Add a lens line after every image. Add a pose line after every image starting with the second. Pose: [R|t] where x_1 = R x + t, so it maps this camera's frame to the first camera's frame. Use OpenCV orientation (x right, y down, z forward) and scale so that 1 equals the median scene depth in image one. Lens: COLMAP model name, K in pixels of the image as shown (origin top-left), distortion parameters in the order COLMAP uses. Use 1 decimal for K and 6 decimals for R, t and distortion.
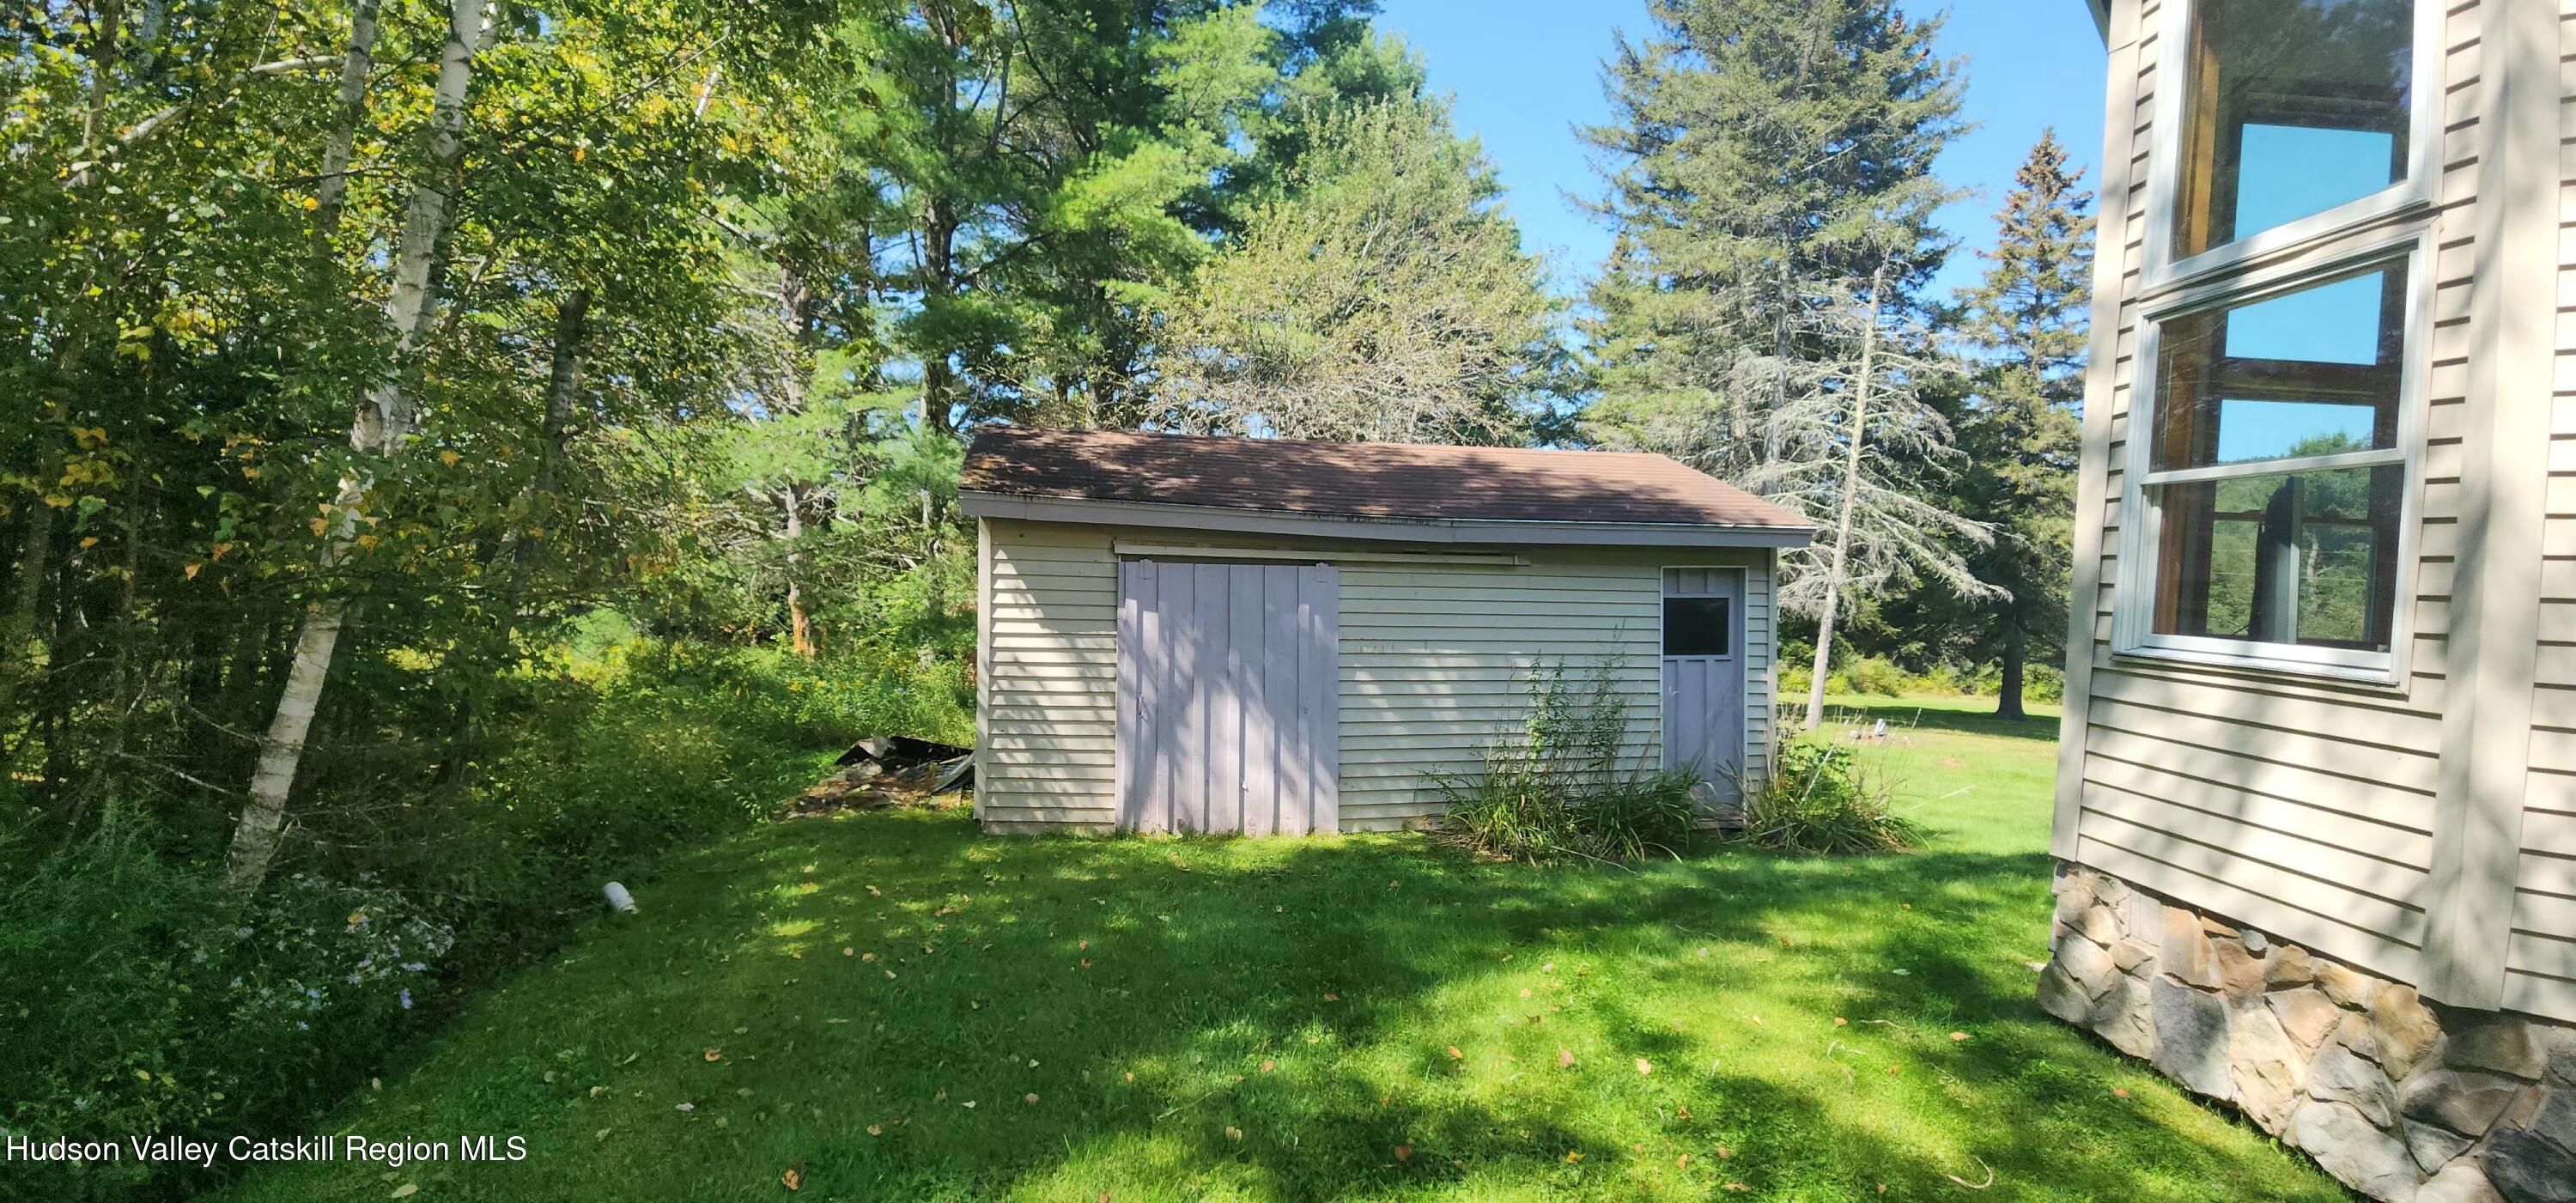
lens RADIAL K [[1039.8, 0, 1249.7], [0, 1039.8, 599.2], [0, 0, 1]] dist [-0.001096, -0.000249]
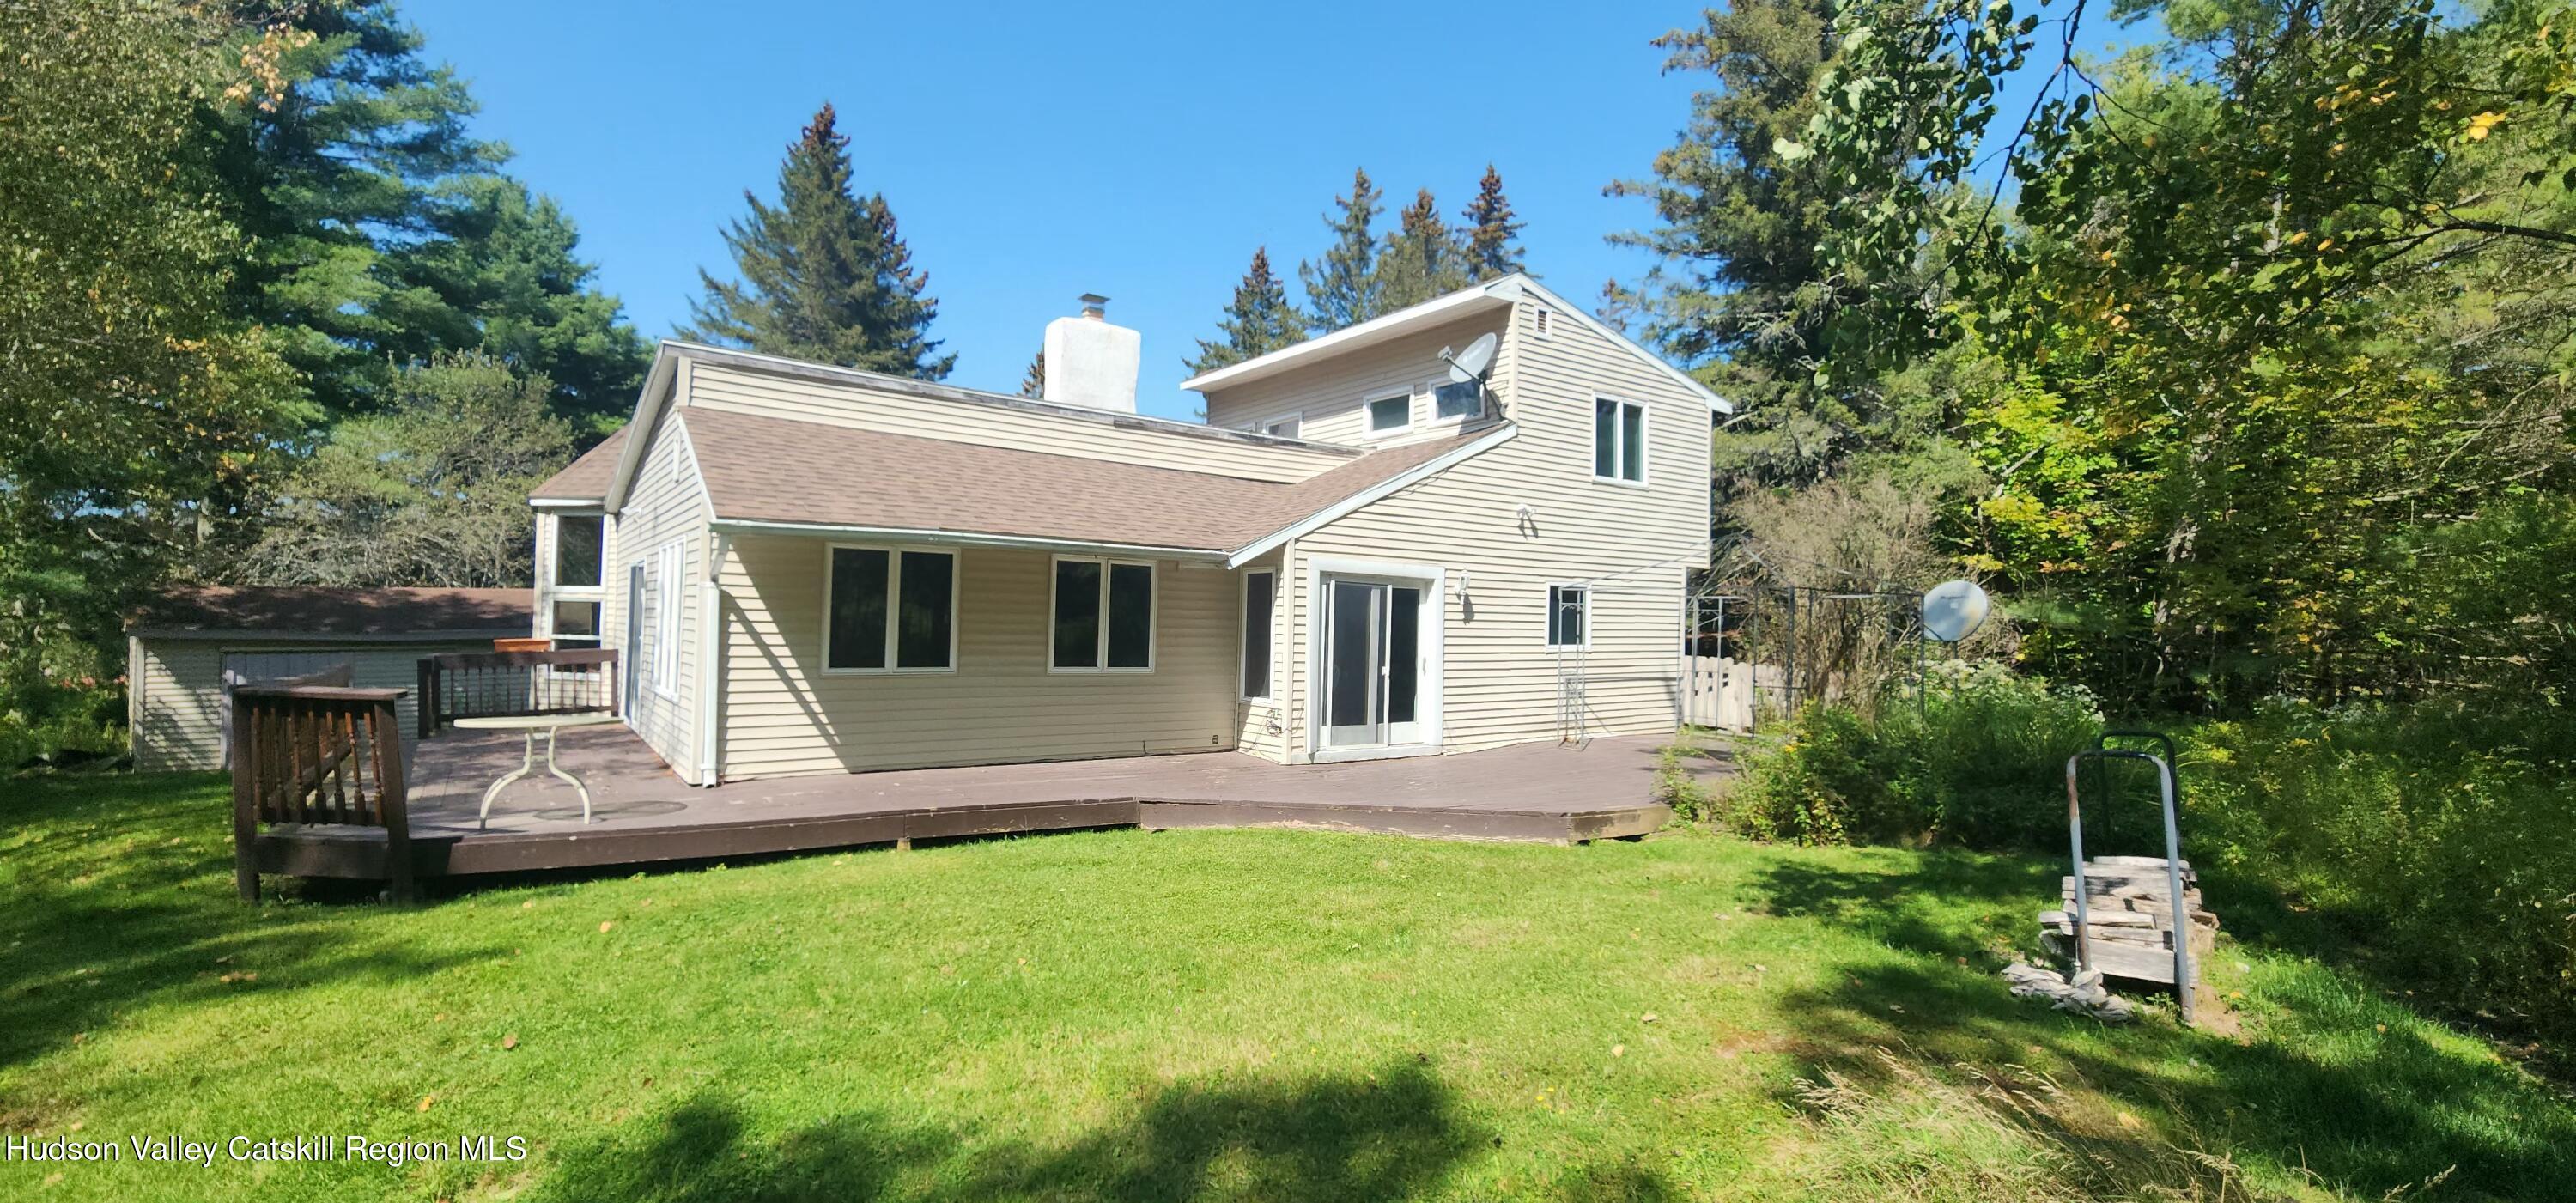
lens RADIAL K [[1039.8, 0, 1249.7], [0, 1039.8, 599.2], [0, 0, 1]] dist [-0.001096, -0.000249]
pose [[0.807574, 0.000044, 0.589766, 0.345657], [0.019969, 0.999425, -0.027419, -0.047641], [-0.589428, 0.033920, 0.807109, -2.135886]]
